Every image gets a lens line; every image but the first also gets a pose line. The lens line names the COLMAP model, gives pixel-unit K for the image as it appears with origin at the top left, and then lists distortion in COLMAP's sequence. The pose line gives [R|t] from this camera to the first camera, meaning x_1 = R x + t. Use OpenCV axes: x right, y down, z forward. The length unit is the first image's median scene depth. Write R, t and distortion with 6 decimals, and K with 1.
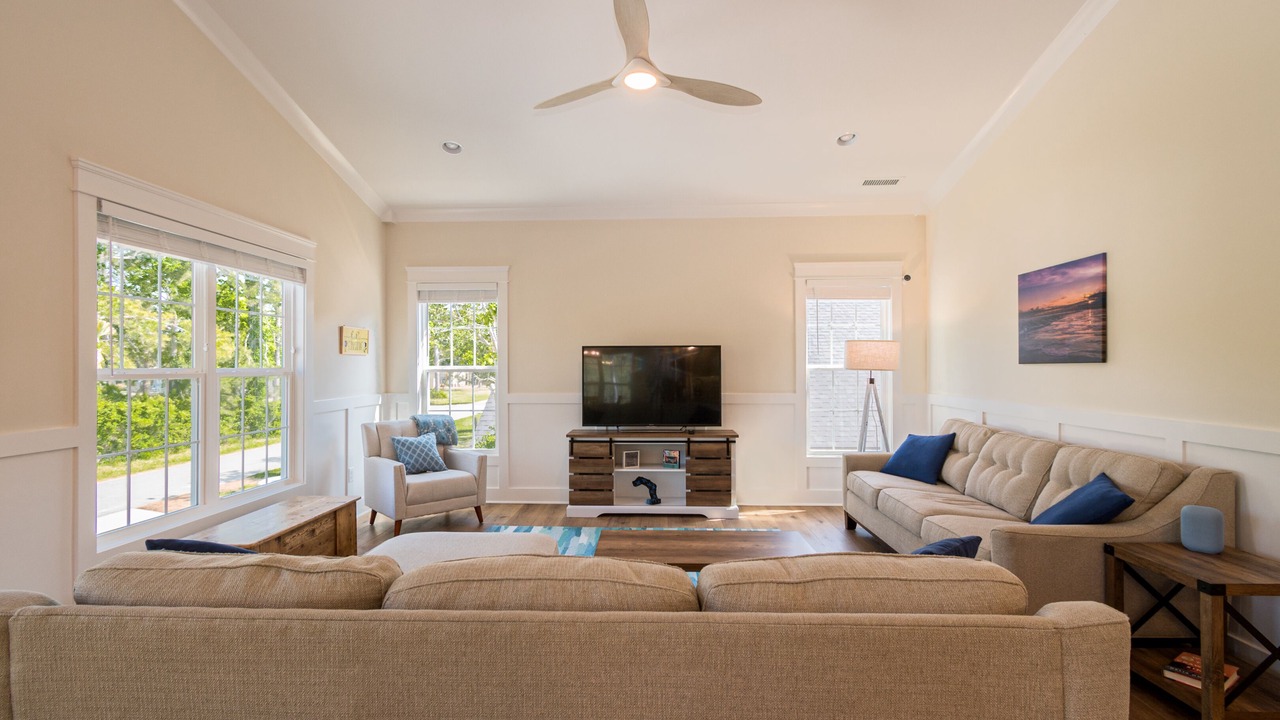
lens RADIAL K [[577.1, 0, 638.9], [0, 577.1, 363.1], [0, 0, 1]] dist [0.004118, -0.000278]
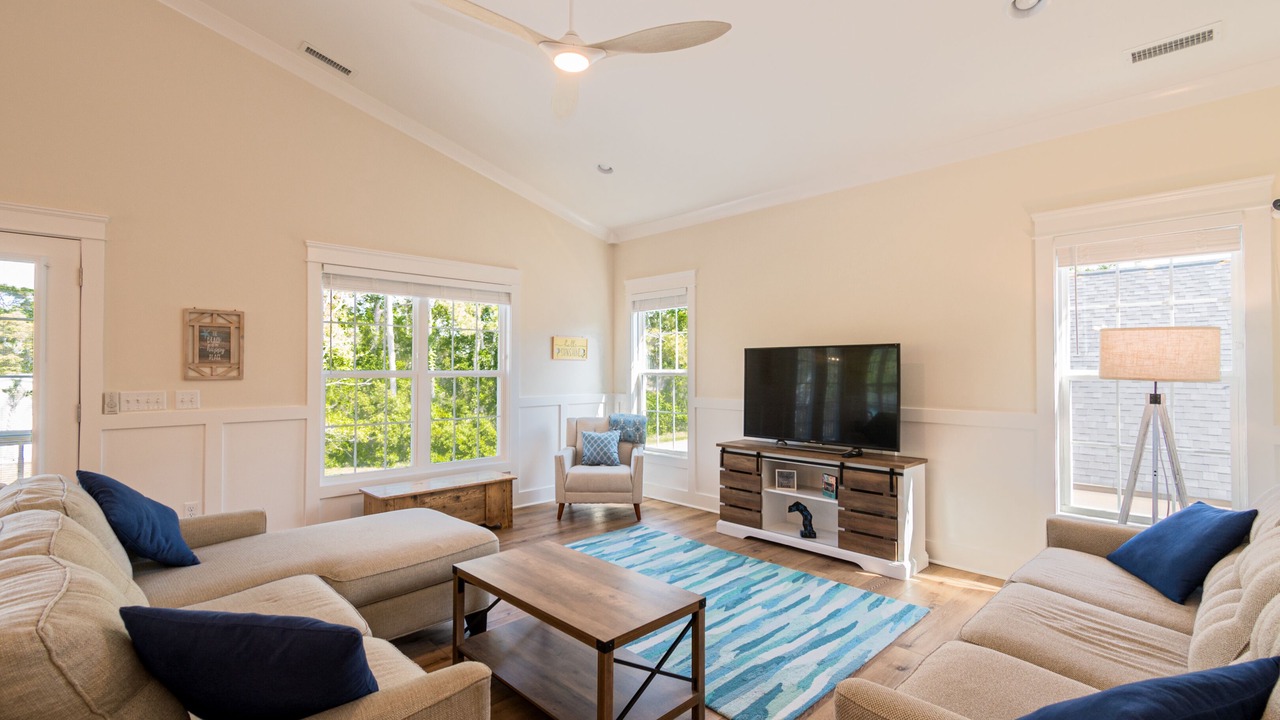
lens RADIAL K [[568.4, 0, 647.0], [0, 568.4, 363.6], [0, 0, 1]] dist [0.002631, -0.008393]
pose [[0.729211, -0.003005, -0.684282, 0.423835], [-0.000065, 0.999990, -0.004461, -0.001348], [0.684289, 0.003297, 0.729204, 0.251616]]
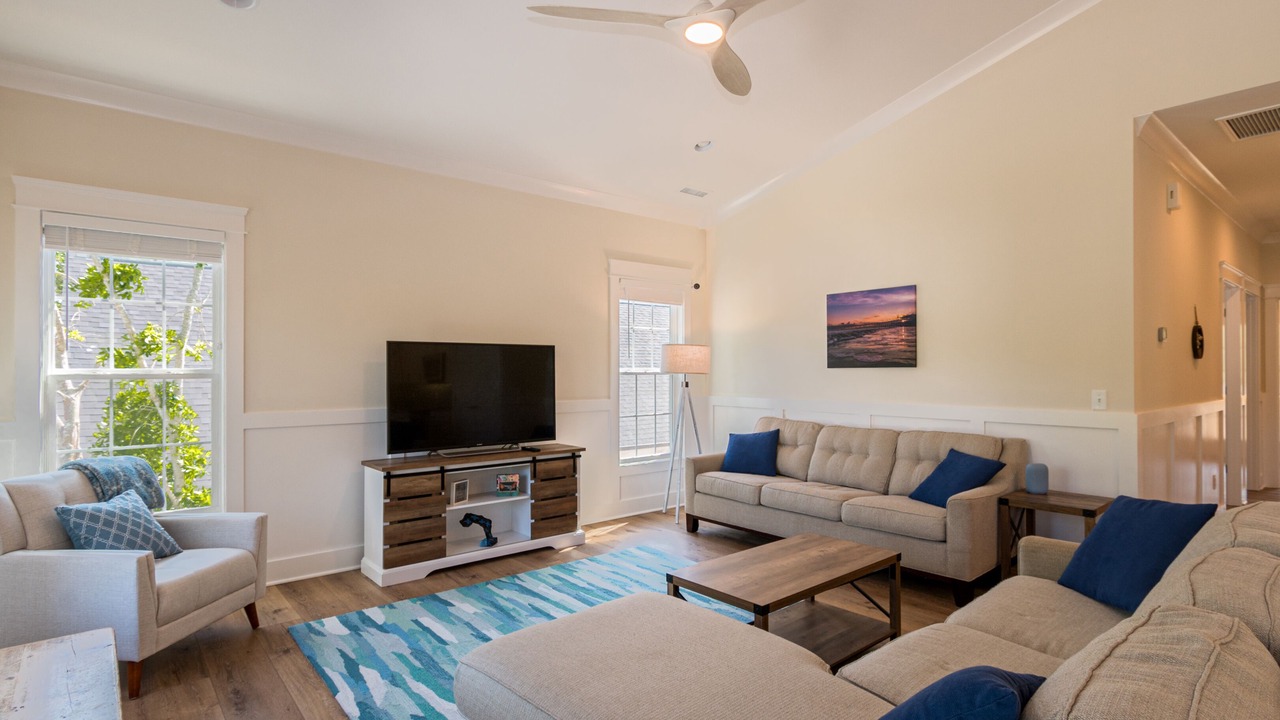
lens RADIAL K [[634.8, 0, 654.4], [0, 634.8, 362.8], [0, 0, 1]] dist [0.001071, -0.000297]
pose [[0.730209, 0.009297, 0.683160, -0.409432], [-0.004473, 0.999951, -0.008826, 0.002842], [-0.683209, 0.003389, 0.730215, 0.219998]]
